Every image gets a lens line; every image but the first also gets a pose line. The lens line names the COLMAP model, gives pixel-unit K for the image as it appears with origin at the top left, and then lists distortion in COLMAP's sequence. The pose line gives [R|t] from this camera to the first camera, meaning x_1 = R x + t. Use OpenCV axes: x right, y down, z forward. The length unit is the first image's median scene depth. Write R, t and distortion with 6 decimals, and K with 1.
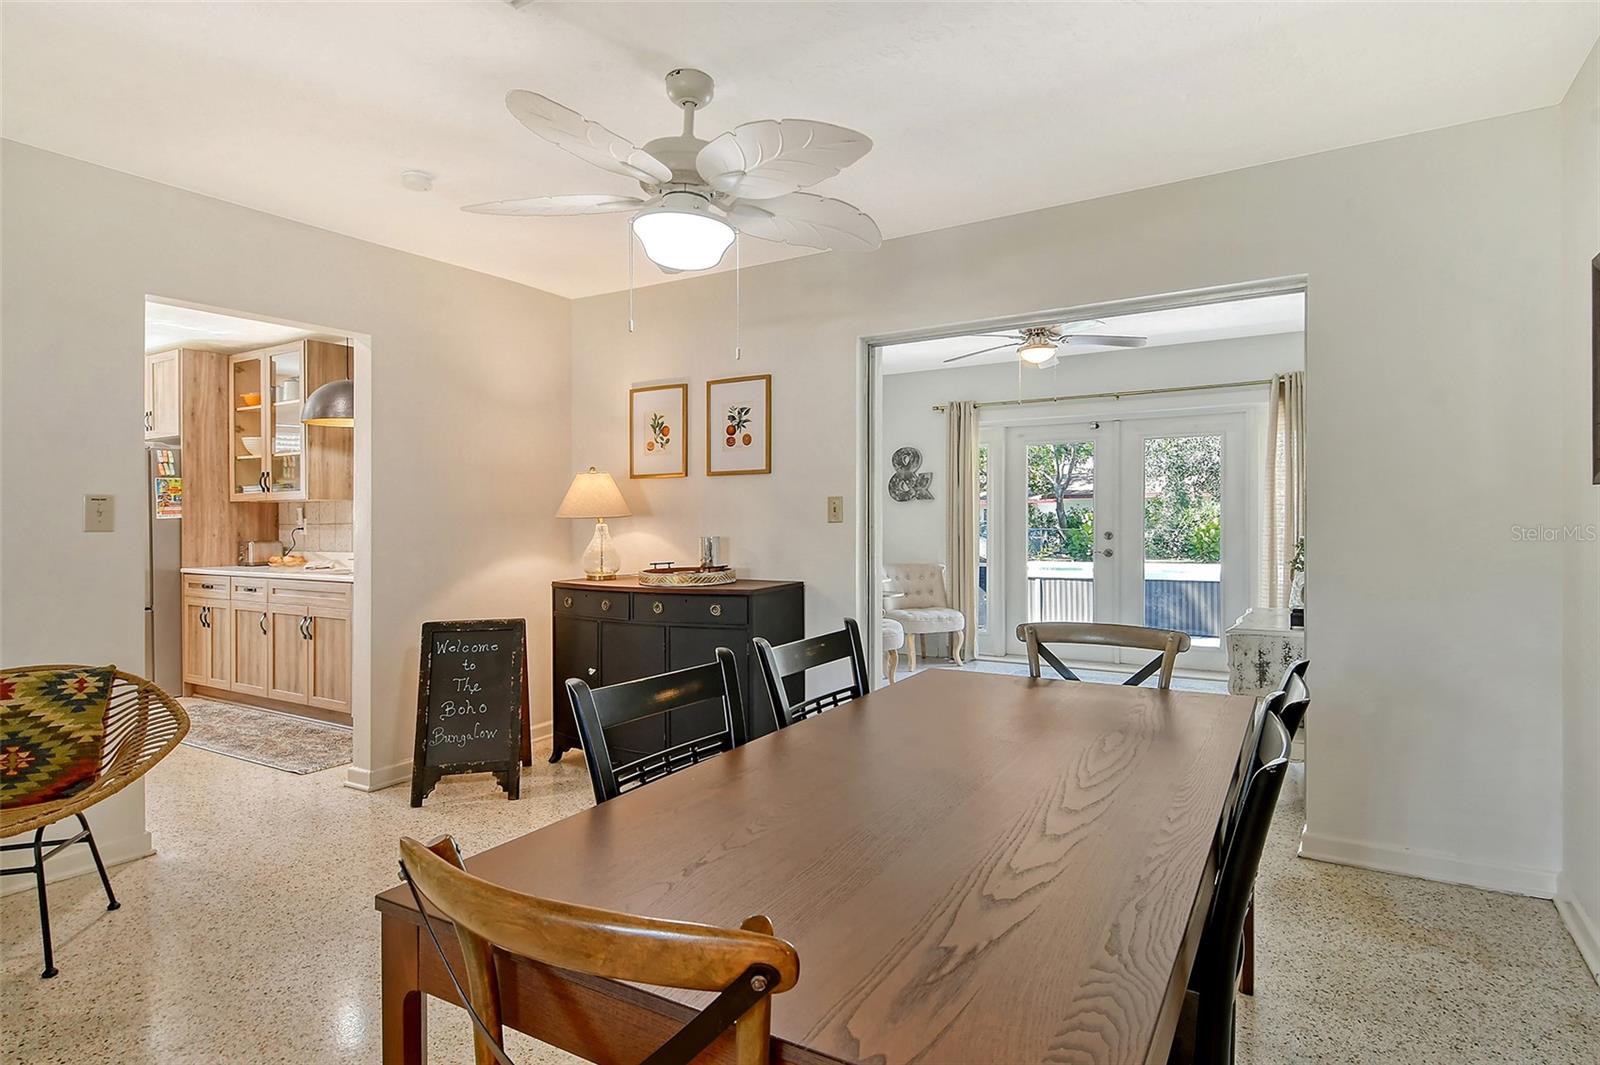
lens RADIAL K [[864.3, 0, 800.7], [0, 864.3, 514.9], [0, 0, 1]] dist [0.032988, -0.001307]
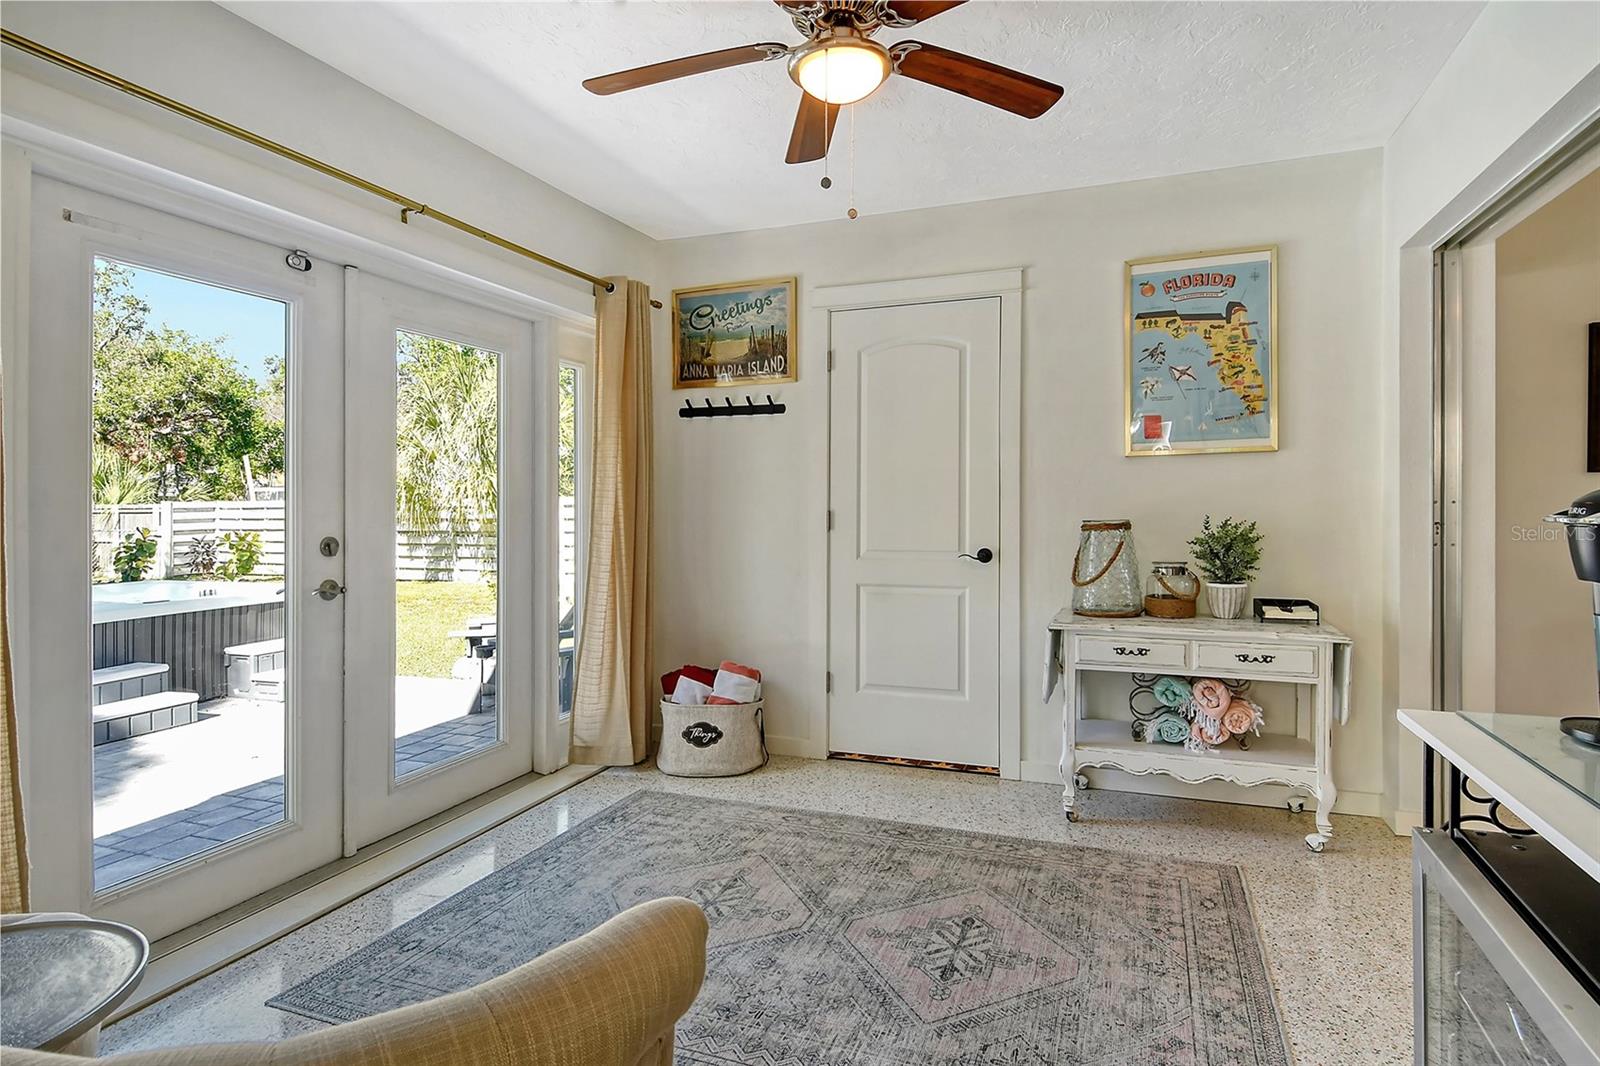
lens RADIAL K [[839.2, 0, 852.5], [0, 839.2, 504.7], [0, 0, 1]] dist [0.000028, -0.000017]
pose [[-0.223309, 0.008307, 0.974712, -0.109739], [0.006223, 0.999955, -0.007096, 0.012587], [-0.974728, 0.004481, -0.223351, 1.215714]]
